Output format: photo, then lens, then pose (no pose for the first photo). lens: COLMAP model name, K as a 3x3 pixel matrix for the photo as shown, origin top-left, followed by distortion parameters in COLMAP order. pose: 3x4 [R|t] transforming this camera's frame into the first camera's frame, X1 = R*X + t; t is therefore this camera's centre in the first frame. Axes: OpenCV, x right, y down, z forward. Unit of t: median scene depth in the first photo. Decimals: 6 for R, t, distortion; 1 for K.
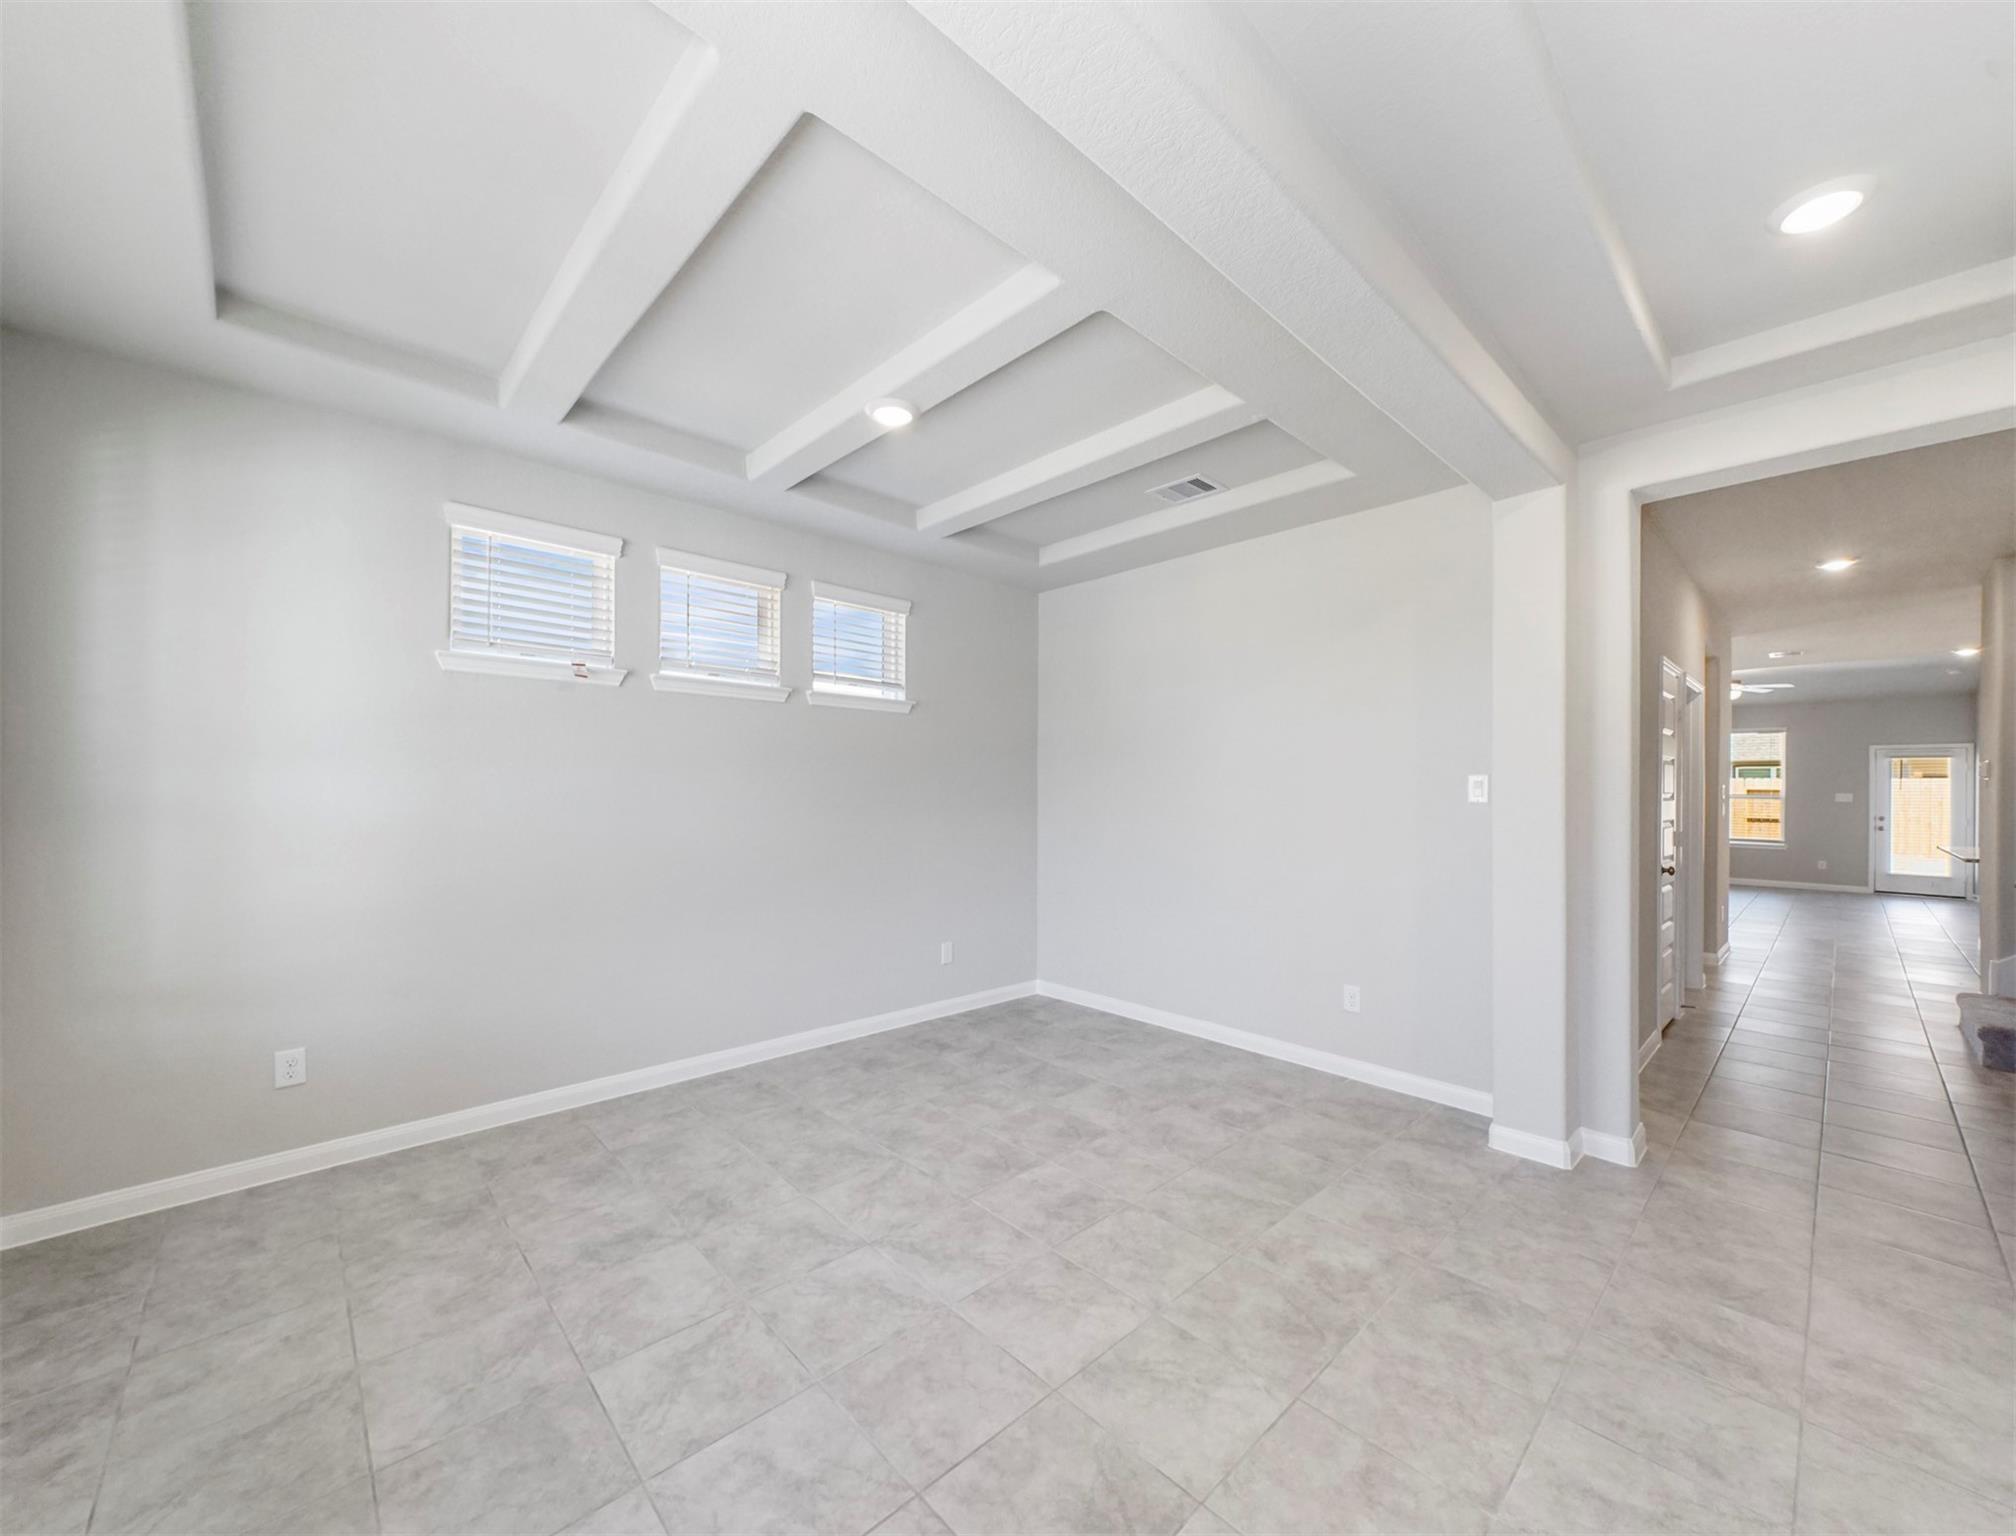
lens RADIAL K [[789.4, 0, 999.3], [0, 789.4, 778.9], [0, 0, 1]] dist [-0.000203, -0.000098]
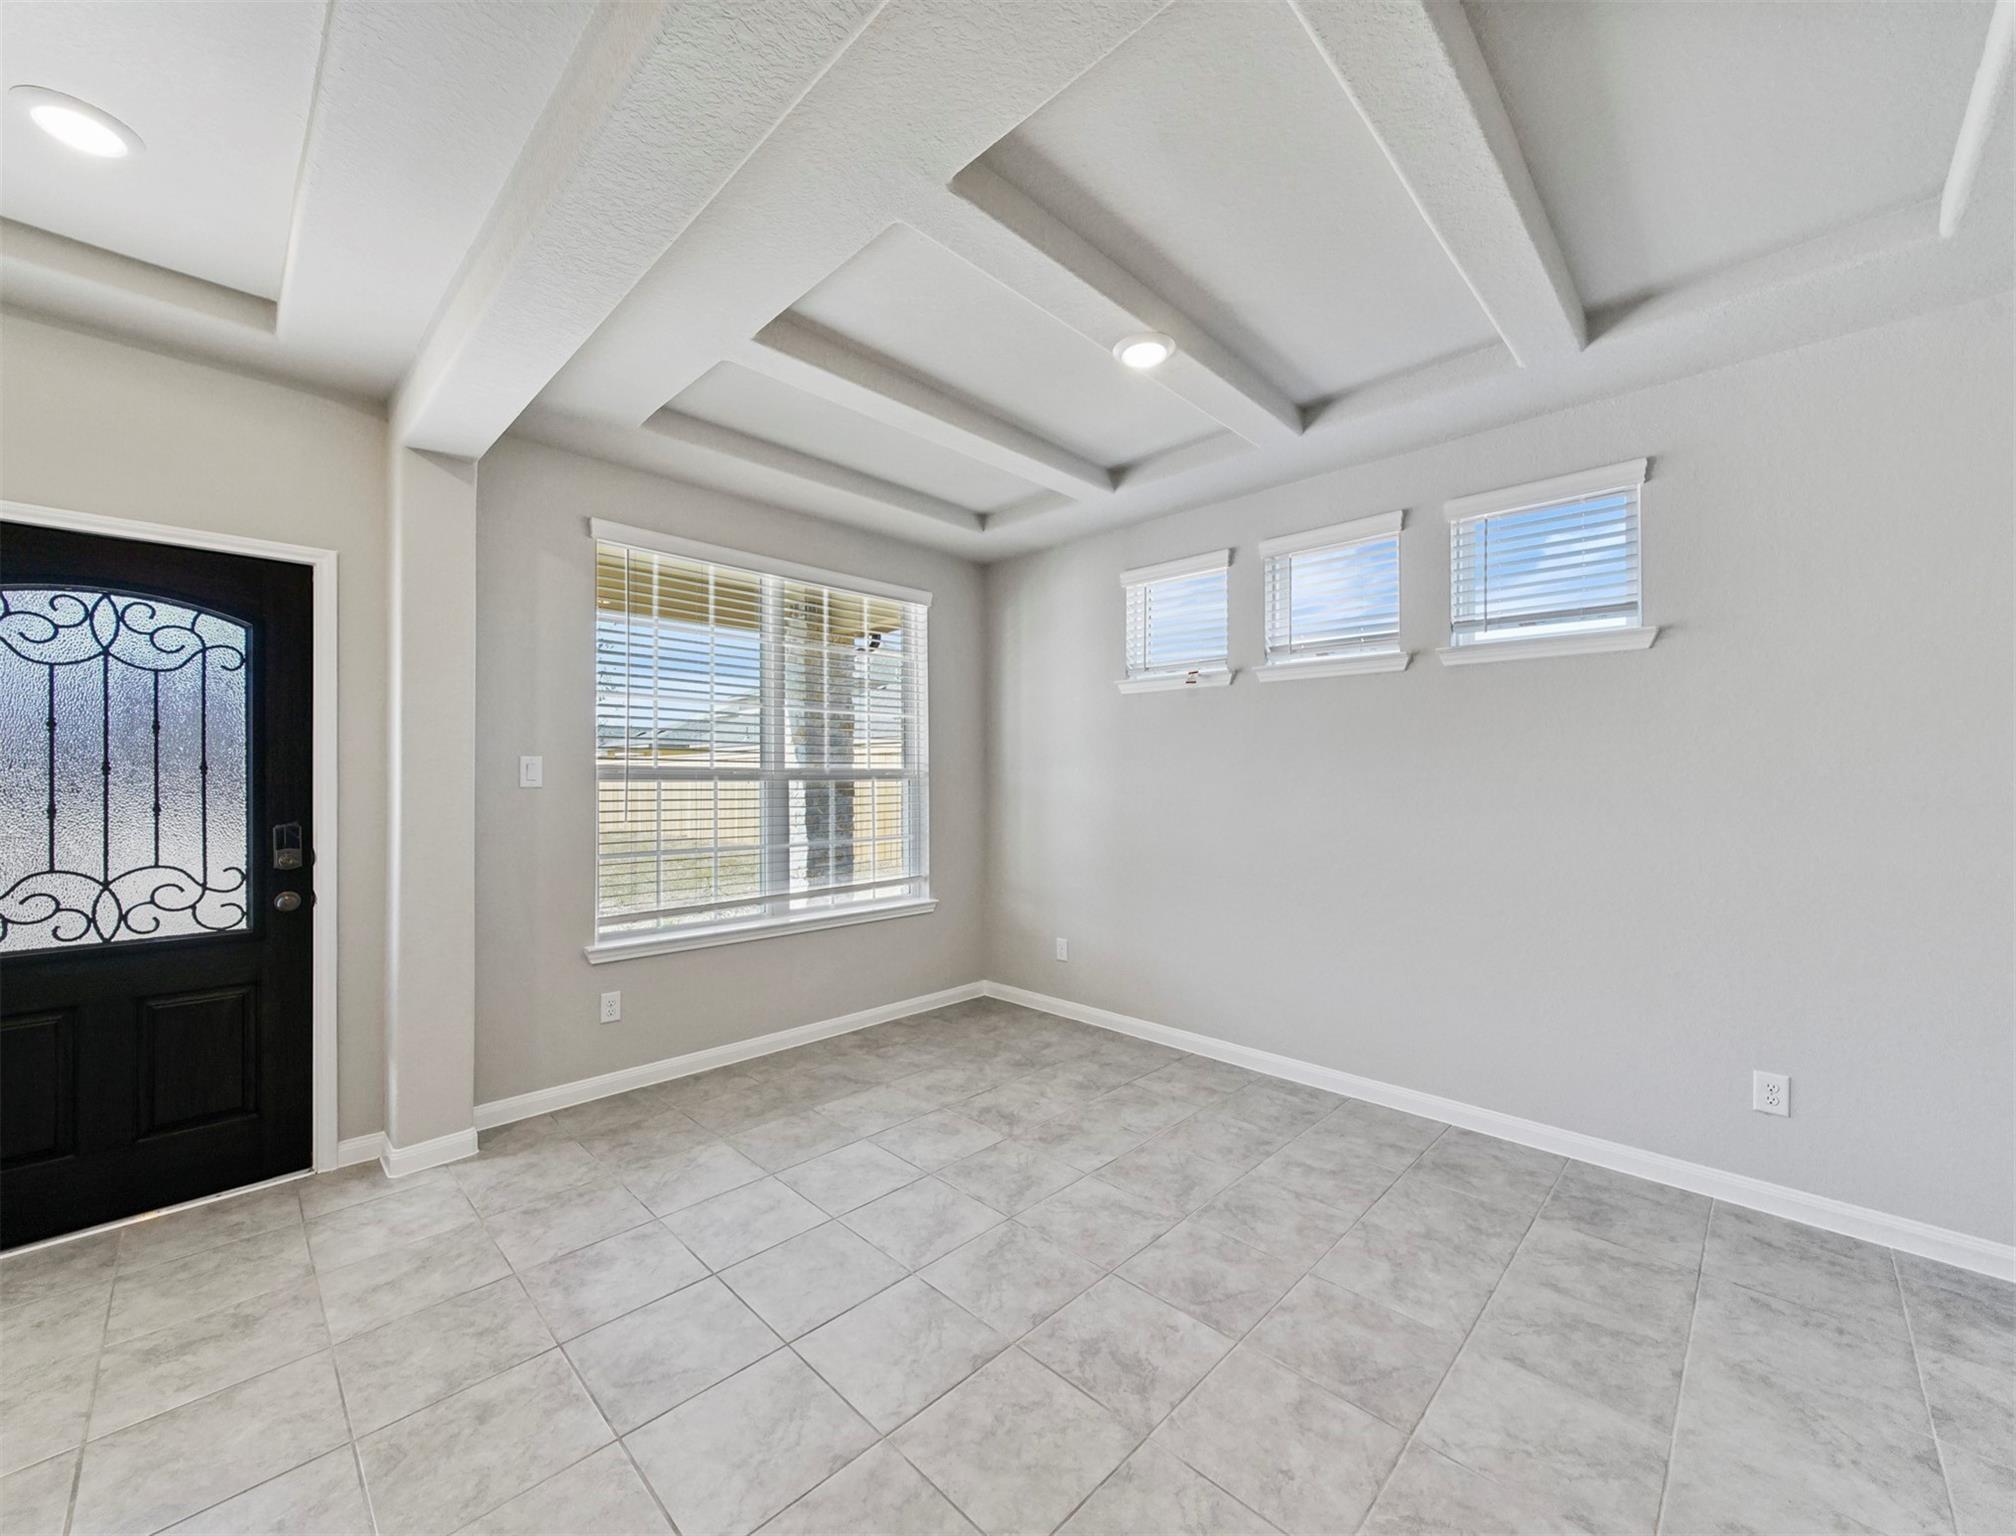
lens RADIAL K [[789.4, 0, 1002.9], [0, 789.4, 772.6], [0, 0, 1]] dist [-0.000203, -0.000098]
pose [[0.044889, -0.010371, -0.998938, 0.759839], [0.012323, 0.999876, -0.009827, 0.012682], [0.998916, -0.011868, 0.045011, 0.825355]]
